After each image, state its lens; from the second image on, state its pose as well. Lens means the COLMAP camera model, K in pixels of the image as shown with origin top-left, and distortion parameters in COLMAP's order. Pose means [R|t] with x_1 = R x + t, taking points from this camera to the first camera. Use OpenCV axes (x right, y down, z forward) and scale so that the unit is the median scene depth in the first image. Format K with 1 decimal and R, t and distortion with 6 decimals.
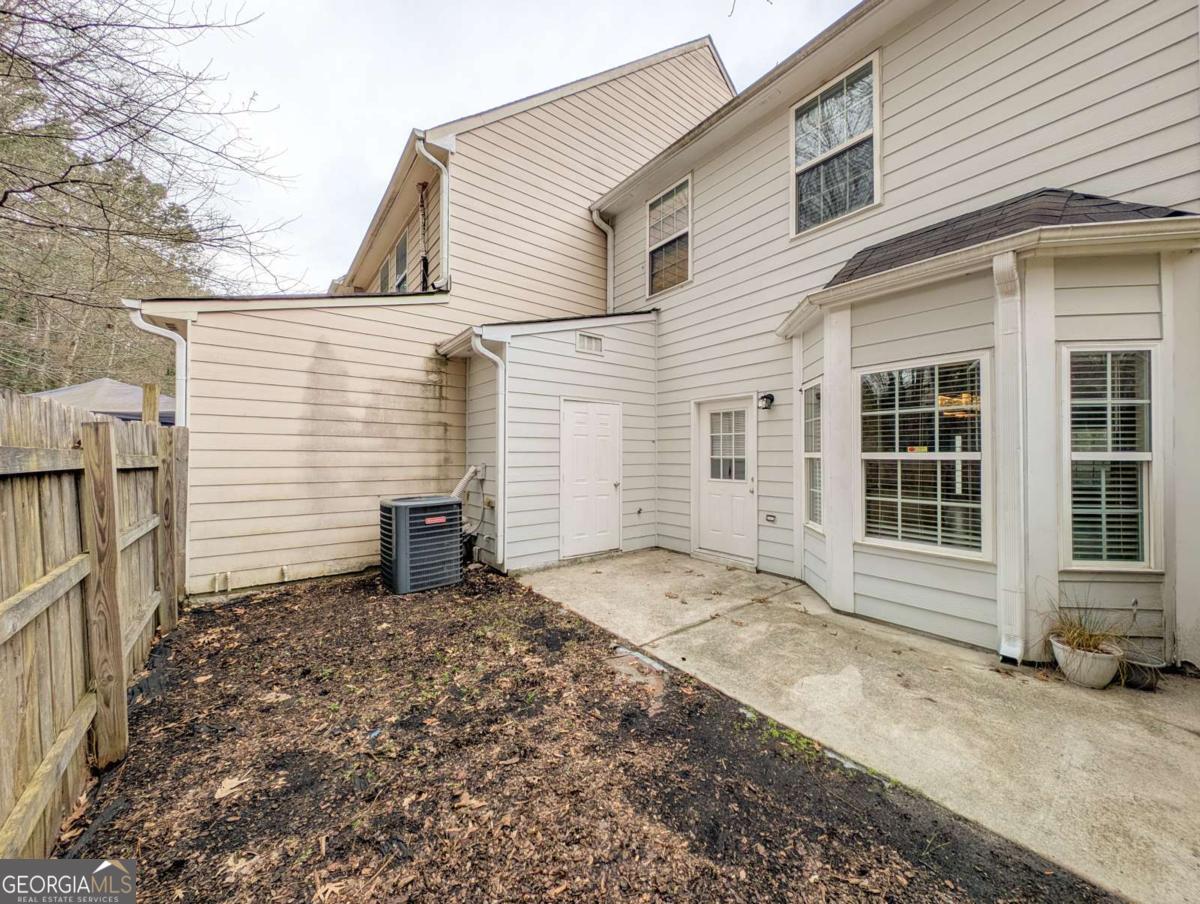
lens RADIAL K [[433.3, 0, 600.0], [0, 433.3, 452.0], [0, 0, 1]] dist [0.002950, -0.000392]
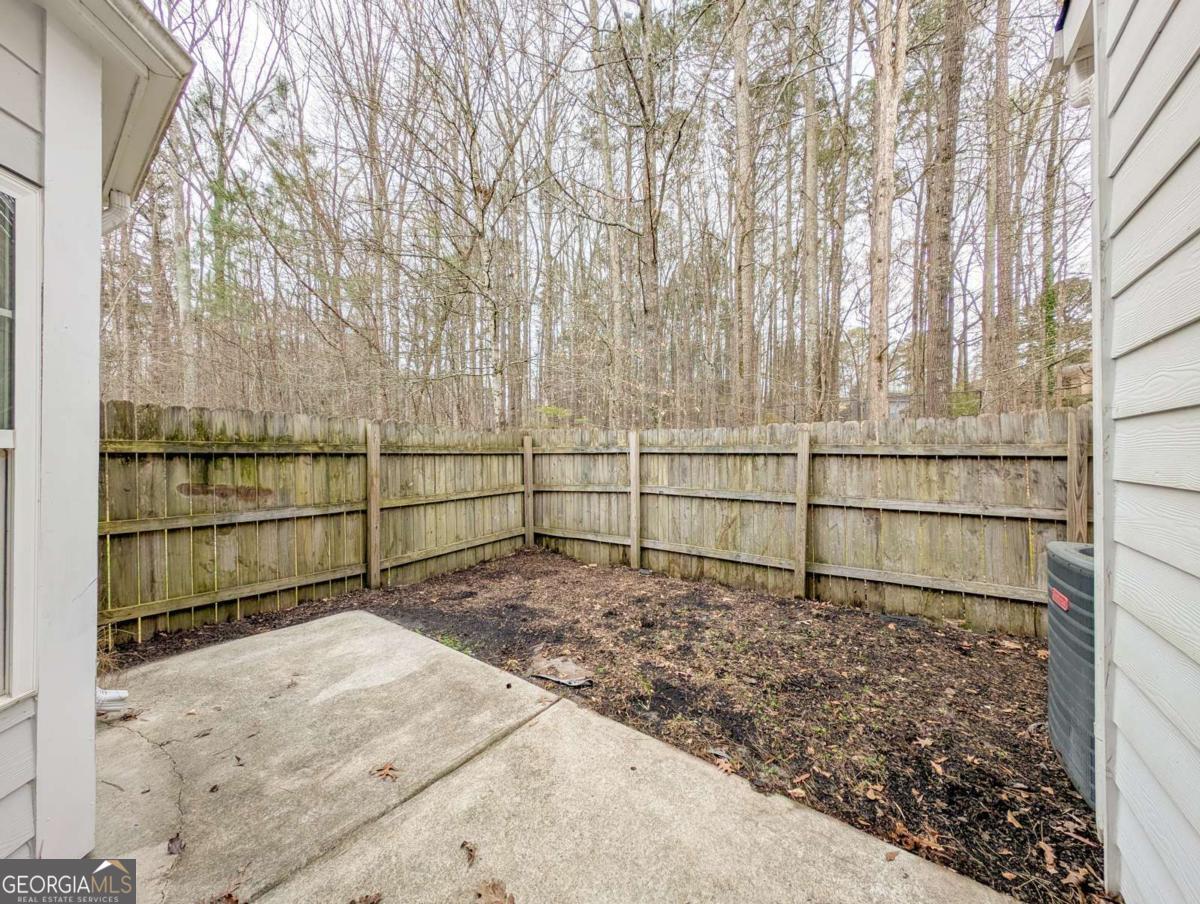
lens RADIAL K [[433.3, 0, 600.0], [0, 433.3, 452.0], [0, 0, 1]] dist [0.002950, -0.000392]
pose [[-0.962990, 0.006534, -0.269458, 0.245957], [0.008983, 0.999929, -0.007856, 0.007075], [0.269387, -0.009985, -0.962980, 1.888553]]
